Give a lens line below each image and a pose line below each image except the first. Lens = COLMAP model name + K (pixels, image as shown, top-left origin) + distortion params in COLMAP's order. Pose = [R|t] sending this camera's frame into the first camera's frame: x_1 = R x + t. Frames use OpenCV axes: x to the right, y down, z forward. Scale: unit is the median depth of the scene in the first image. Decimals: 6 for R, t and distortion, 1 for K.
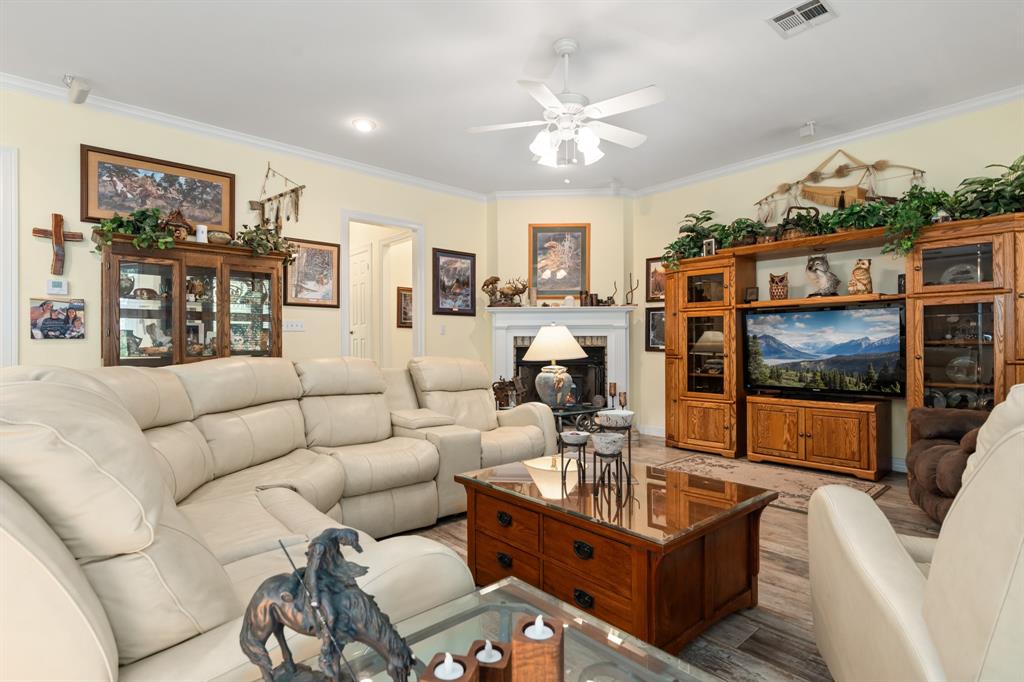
lens RADIAL K [[512.7, 0, 510.1], [0, 512.7, 341.7], [0, 0, 1]] dist [0.001691, 0.000085]
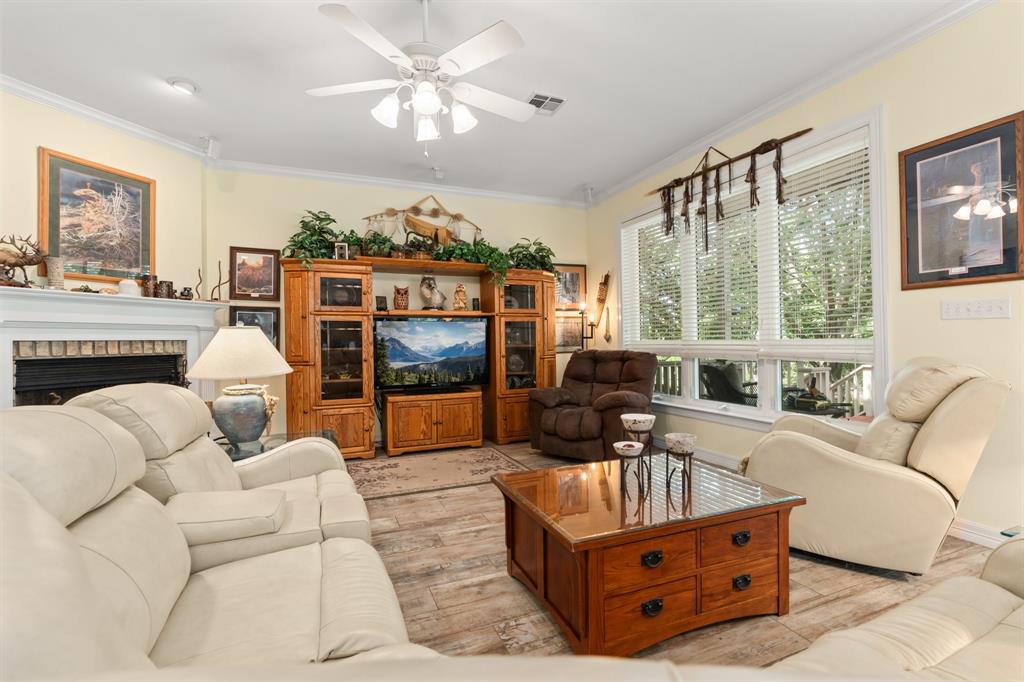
lens RADIAL K [[458.9, 0, 509.6], [0, 458.9, 337.8], [0, 0, 1]] dist [-0.009821, -0.000483]
pose [[0.326553, 0.005802, 0.945161, -0.353975], [0.004077, 0.999963, -0.007547, -0.009500], [-0.945170, 0.006318, 0.326517, 0.427569]]
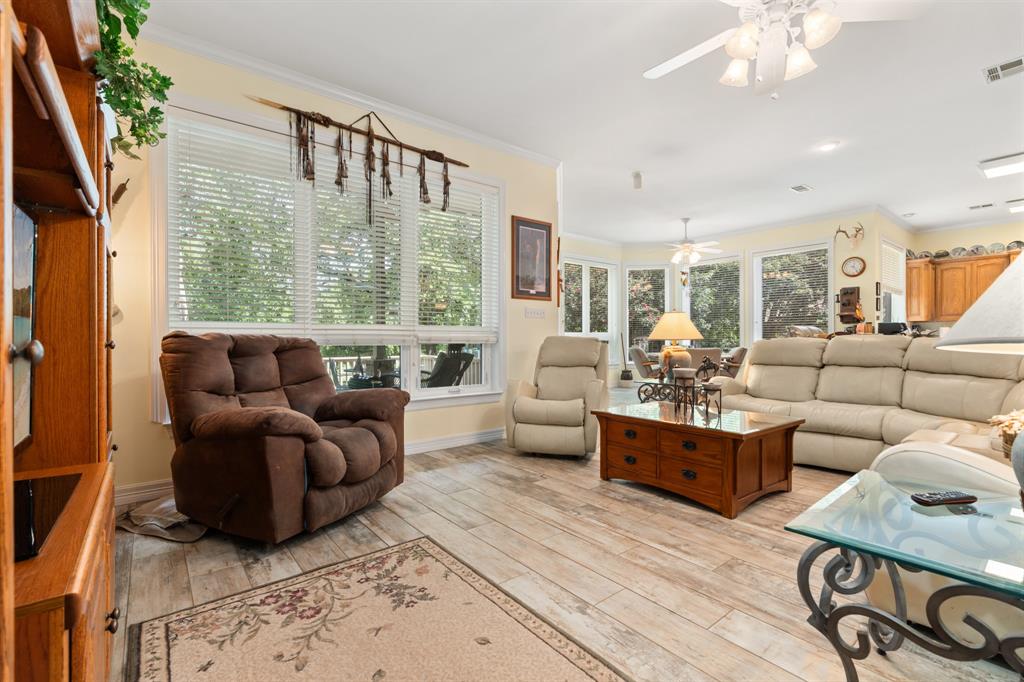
lens RADIAL K [[458.9, 0, 505.0], [0, 458.9, 341.8], [0, 0, 1]] dist [-0.009821, -0.000483]
pose [[-0.998331, 0.000956, 0.057738, 0.422407], [0.000973, 0.999999, 0.000260, 0.025089], [-0.057737, 0.000316, -0.998332, 1.232076]]
